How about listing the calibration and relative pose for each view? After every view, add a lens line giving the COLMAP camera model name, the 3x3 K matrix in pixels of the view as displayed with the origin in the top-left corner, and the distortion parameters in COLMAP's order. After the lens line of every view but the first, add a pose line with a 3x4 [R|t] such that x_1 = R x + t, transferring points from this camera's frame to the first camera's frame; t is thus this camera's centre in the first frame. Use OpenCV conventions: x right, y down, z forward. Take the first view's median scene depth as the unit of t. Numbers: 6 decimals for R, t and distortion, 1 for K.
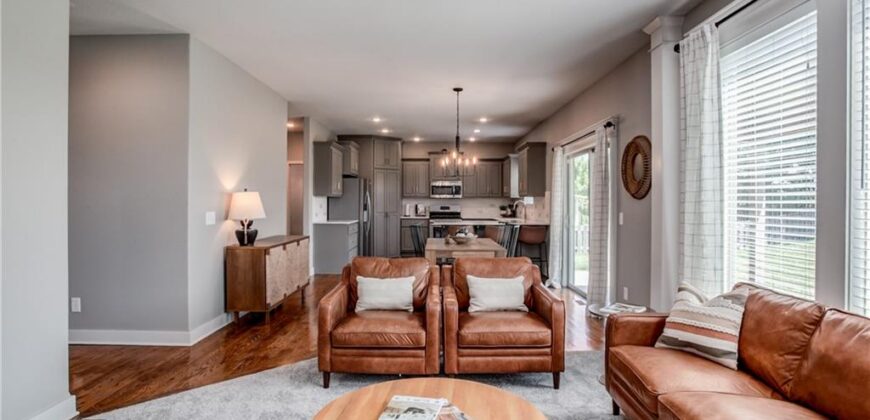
lens RADIAL K [[448.6, 0, 435.8], [0, 448.6, 206.0], [0, 0, 1]] dist [-0.022507, 0.001723]
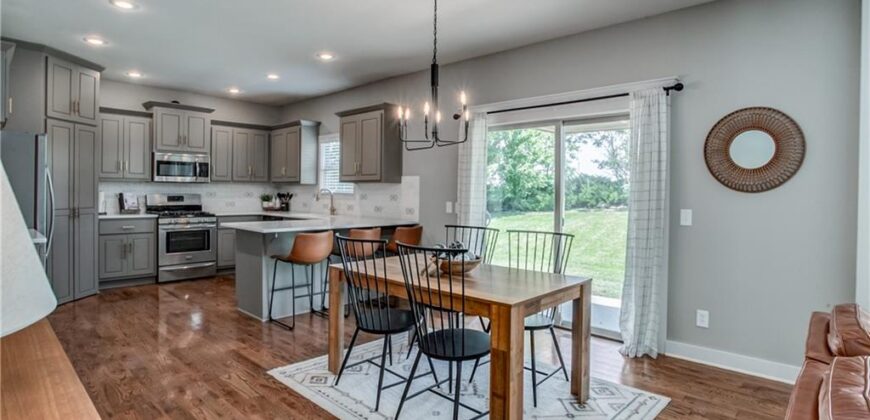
lens RADIAL K [[448.6, 0, 430.6], [0, 448.6, 201.3], [0, 0, 1]] dist [-0.022507, 0.001723]
pose [[0.688589, -0.008762, 0.725099, -0.181656], [-0.001766, 0.999904, 0.013760, -0.000932], [-0.725150, -0.010755, 0.688507, 0.347753]]
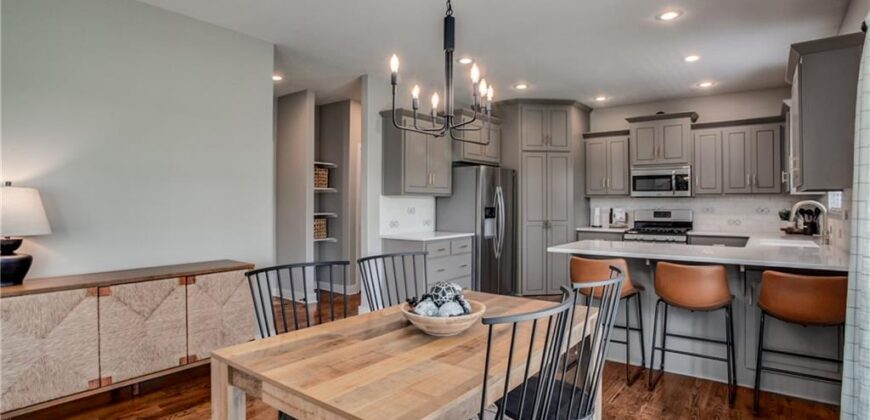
lens RADIAL K [[448.6, 0, 459.2], [0, 448.6, 199.8], [0, 0, 1]] dist [-0.022507, 0.001723]
pose [[0.805916, -0.007114, -0.591987, 0.151764], [-0.003554, 0.999852, -0.016853, -0.003794], [0.592019, 0.015686, 0.805771, 0.398096]]
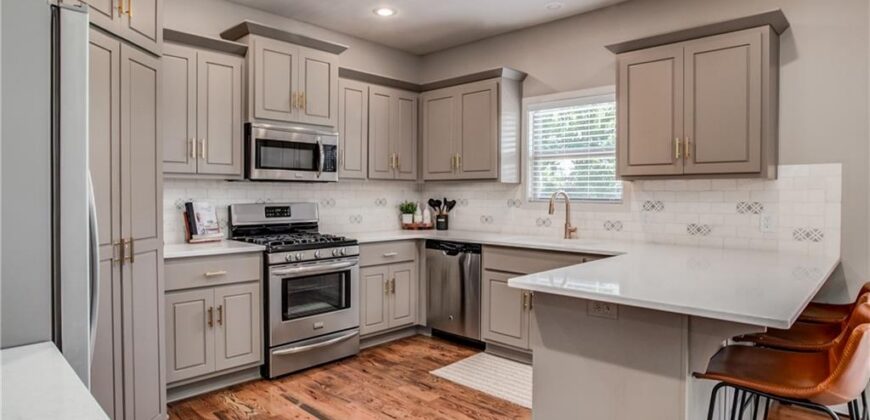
lens RADIAL K [[515.4, 0, 456.8], [0, 515.4, 207.4], [0, 0, 1]] dist [-0.010393, -0.000169]
pose [[0.669339, -0.019010, 0.742714, -0.174215], [0.007019, 0.999790, 0.019264, -0.005212], [-0.742924, -0.007681, 0.669332, 0.668791]]
